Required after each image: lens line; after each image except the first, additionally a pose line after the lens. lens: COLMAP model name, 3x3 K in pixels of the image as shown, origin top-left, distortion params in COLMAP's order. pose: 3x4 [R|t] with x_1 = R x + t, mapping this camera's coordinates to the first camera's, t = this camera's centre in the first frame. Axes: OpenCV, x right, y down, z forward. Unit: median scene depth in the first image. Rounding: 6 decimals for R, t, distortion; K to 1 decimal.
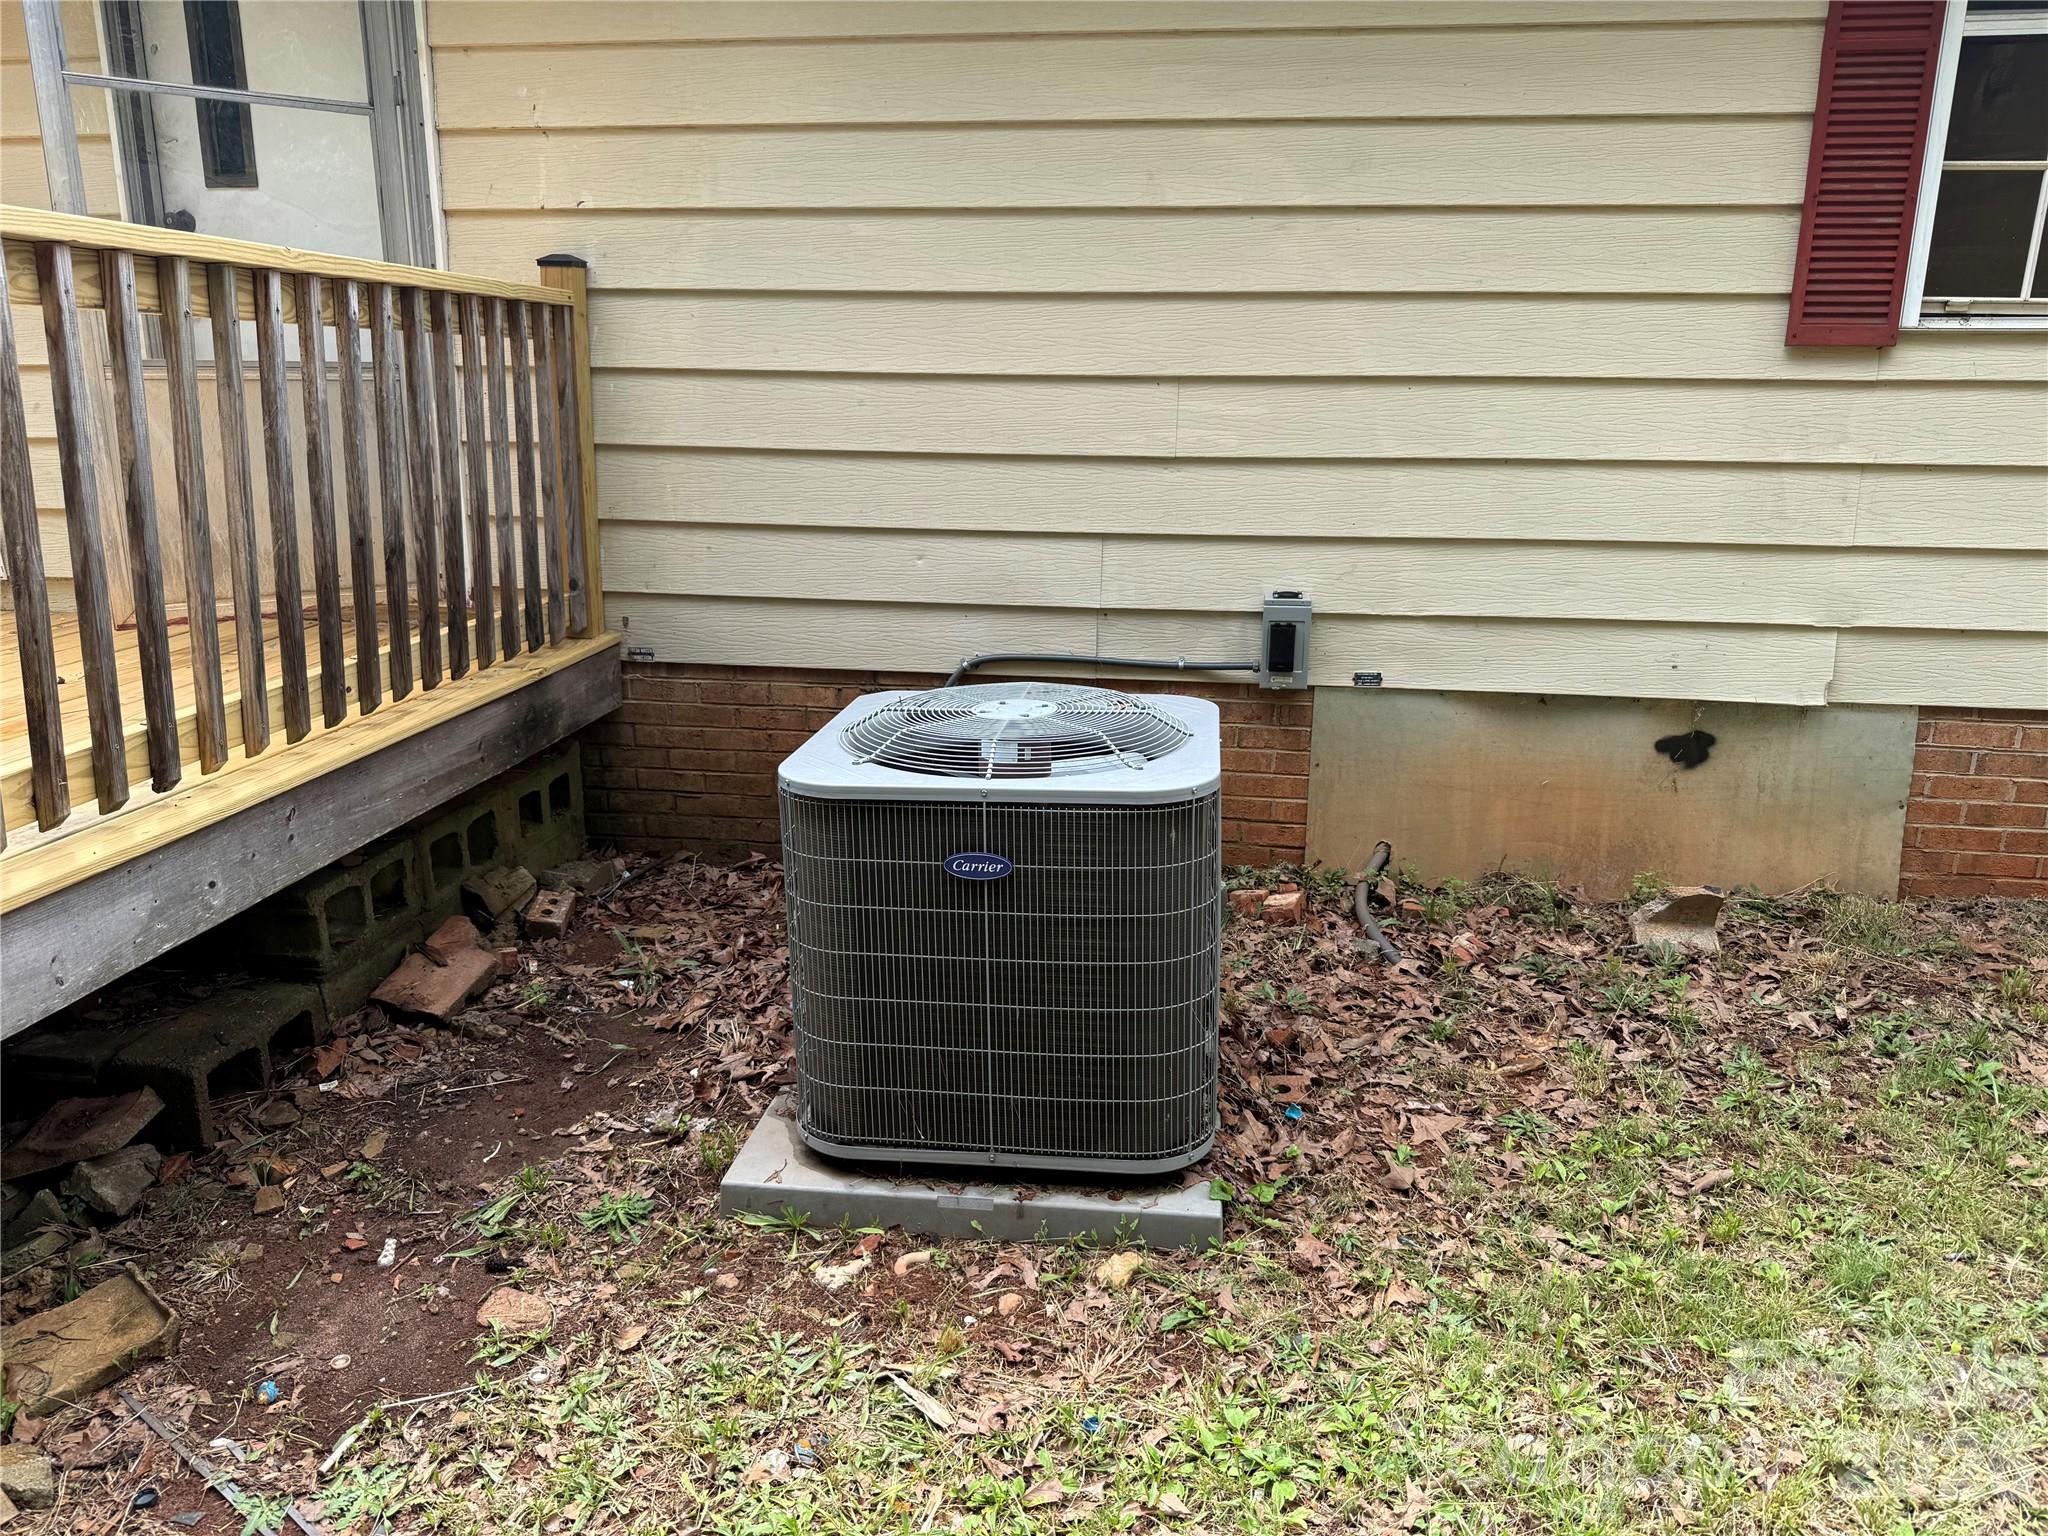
lens RADIAL K [[1446.2, 0, 1029.8], [0, 1446.2, 770.9], [0, 0, 1]] dist [0.021873, -0.015786]
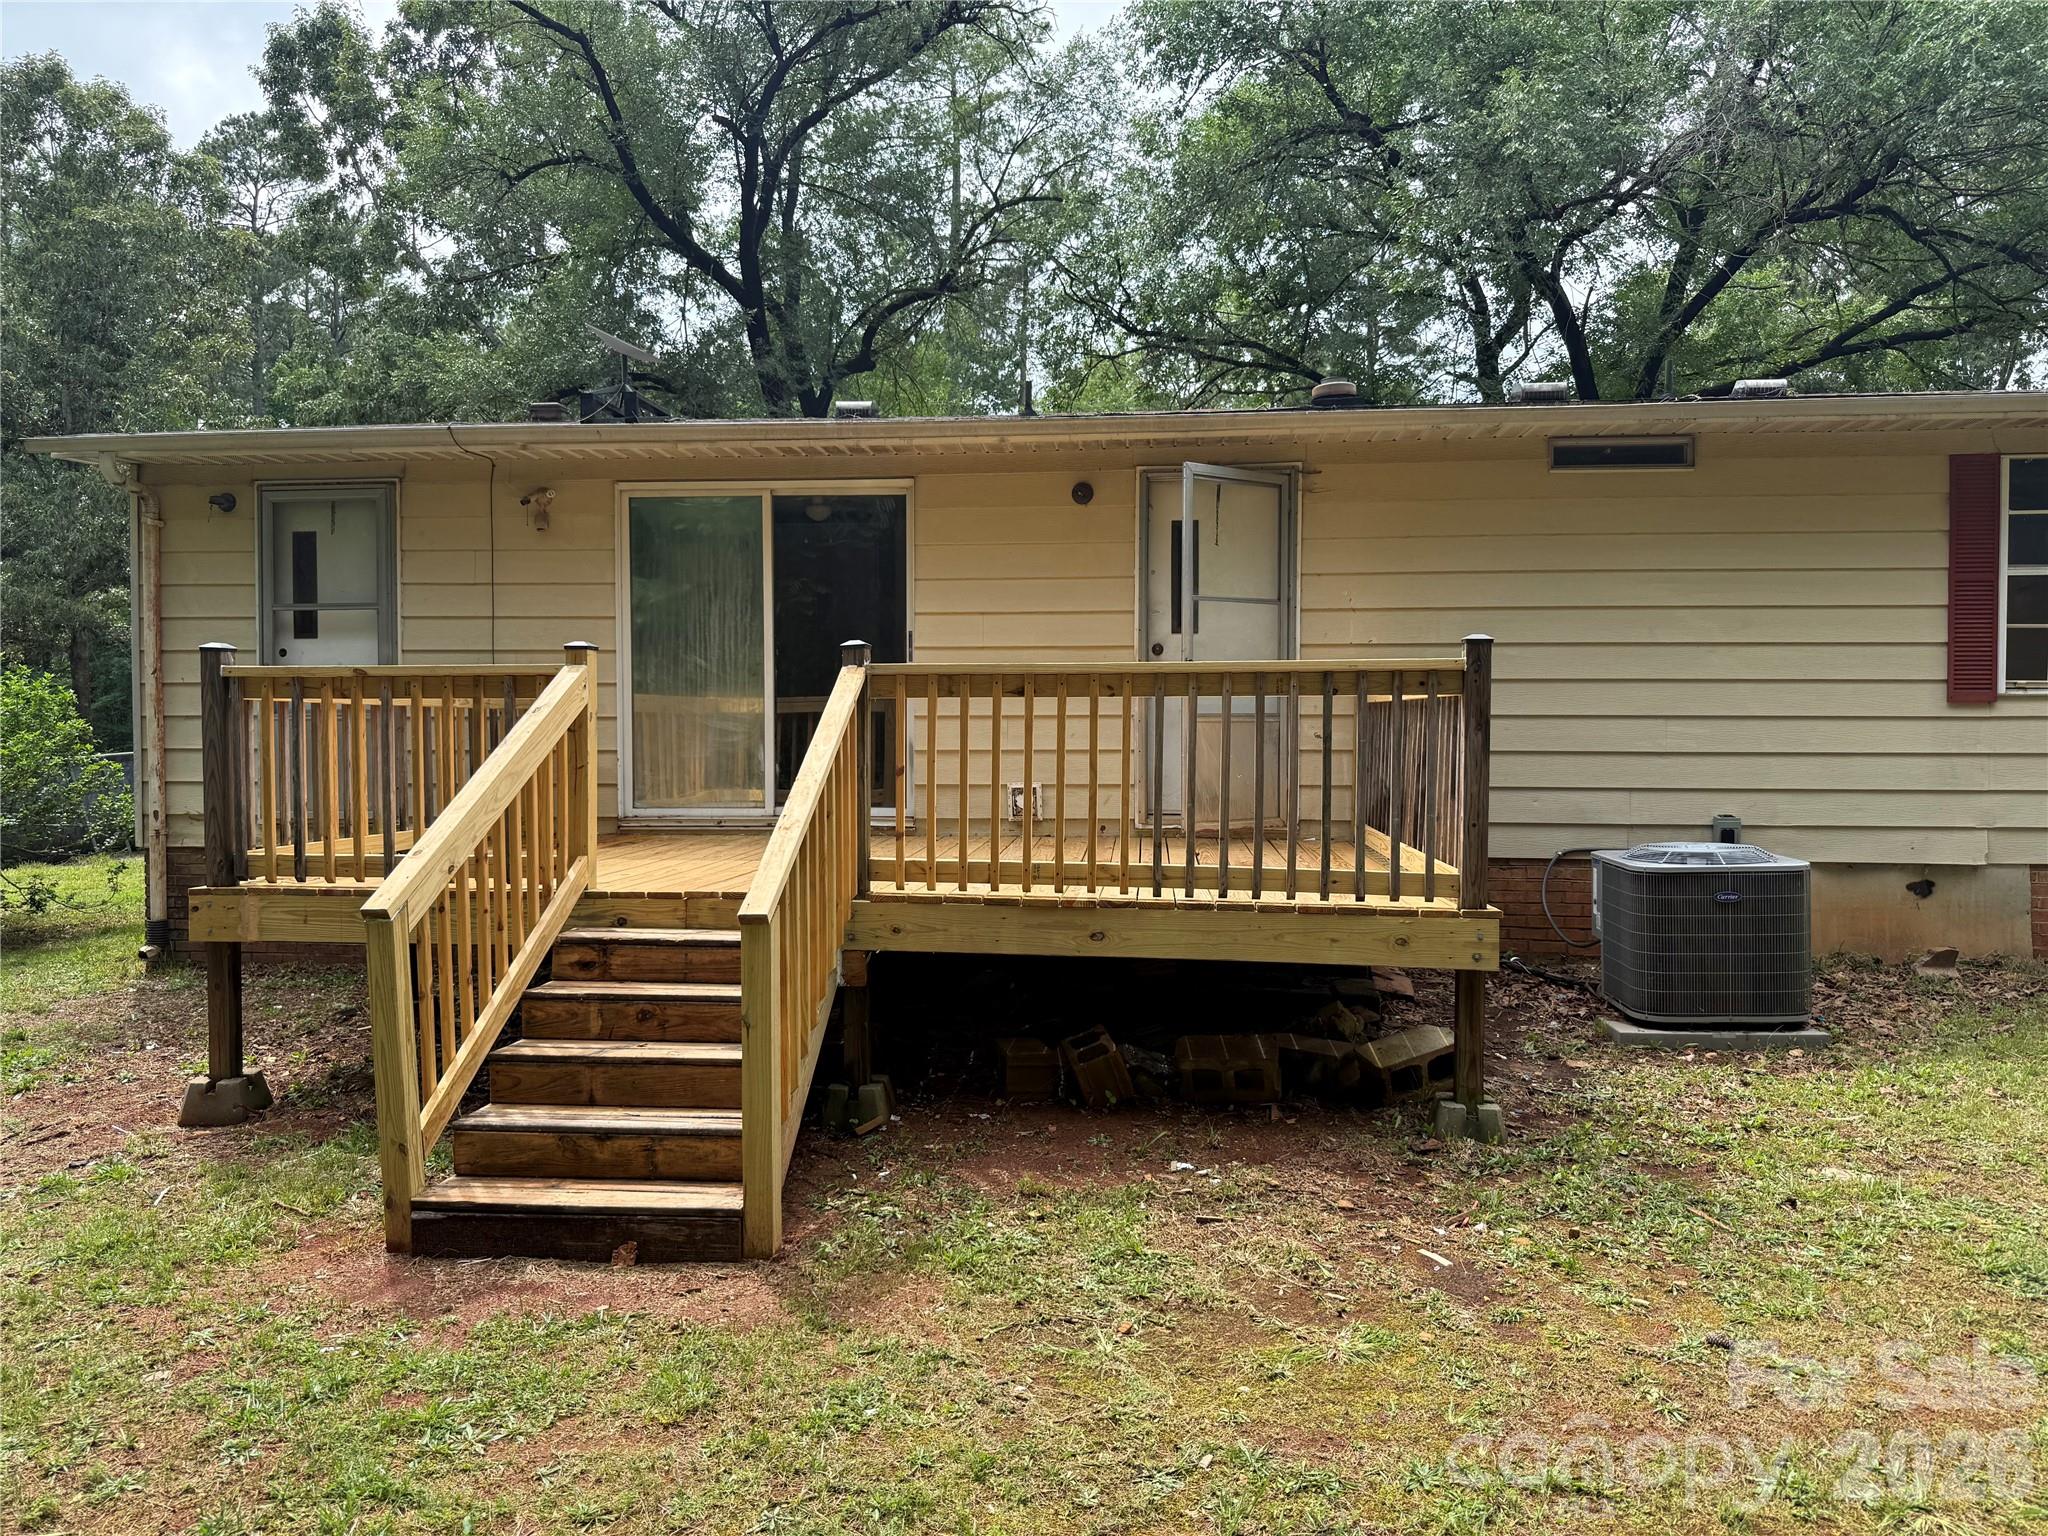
lens RADIAL K [[1446.2, 0, 1018.6], [0, 1446.2, 770.0], [0, 0, 1]] dist [0.021873, -0.015786]
pose [[0.999431, -0.008473, 0.032651, -0.930862], [0.015466, 0.975305, -0.220319, 0.265962], [-0.029978, 0.220698, 0.974881, -1.056534]]
